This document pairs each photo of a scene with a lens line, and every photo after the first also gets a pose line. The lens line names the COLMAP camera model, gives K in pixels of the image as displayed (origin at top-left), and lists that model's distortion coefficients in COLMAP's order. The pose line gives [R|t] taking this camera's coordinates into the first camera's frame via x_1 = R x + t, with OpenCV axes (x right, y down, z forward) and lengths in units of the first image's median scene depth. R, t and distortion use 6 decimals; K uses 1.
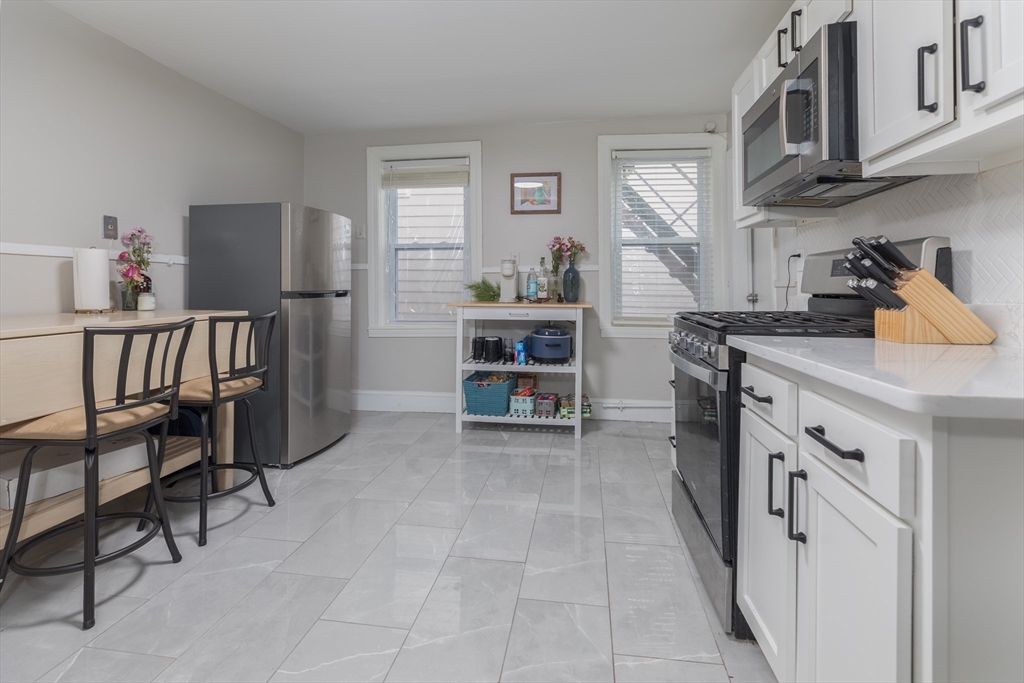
lens RADIAL K [[465.2, 0, 518.8], [0, 465.2, 282.2], [0, 0, 1]] dist [0.006024, 0.000424]
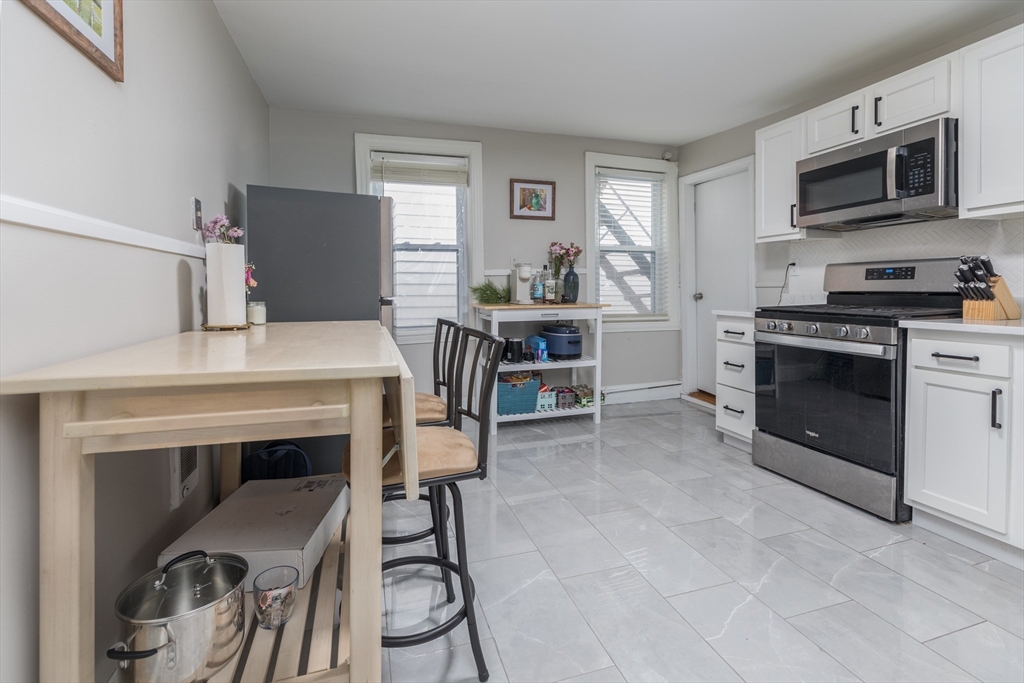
lens RADIAL K [[465.2, 0, 504.9], [0, 465.2, 295.7], [0, 0, 1]] dist [0.006024, 0.000424]
pose [[0.901053, -0.016840, 0.433382, -0.526032], [0.005312, 0.999599, 0.027796, -0.005113], [-0.433677, -0.022744, 0.900781, 0.086814]]
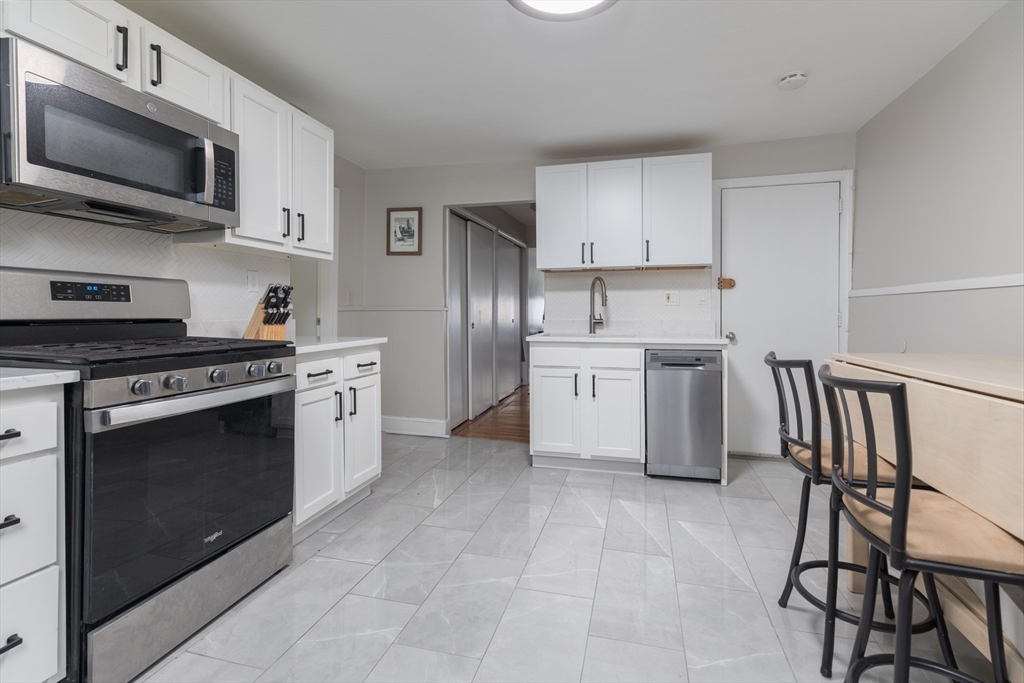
lens RADIAL K [[465.2, 0, 527.5], [0, 465.2, 320.9], [0, 0, 1]] dist [0.006024, 0.000424]
pose [[-0.995101, -0.014017, 0.097865, -0.158389], [-0.013174, 0.999870, 0.009255, 0.003477], [-0.097982, 0.007920, -0.995157, 0.943447]]
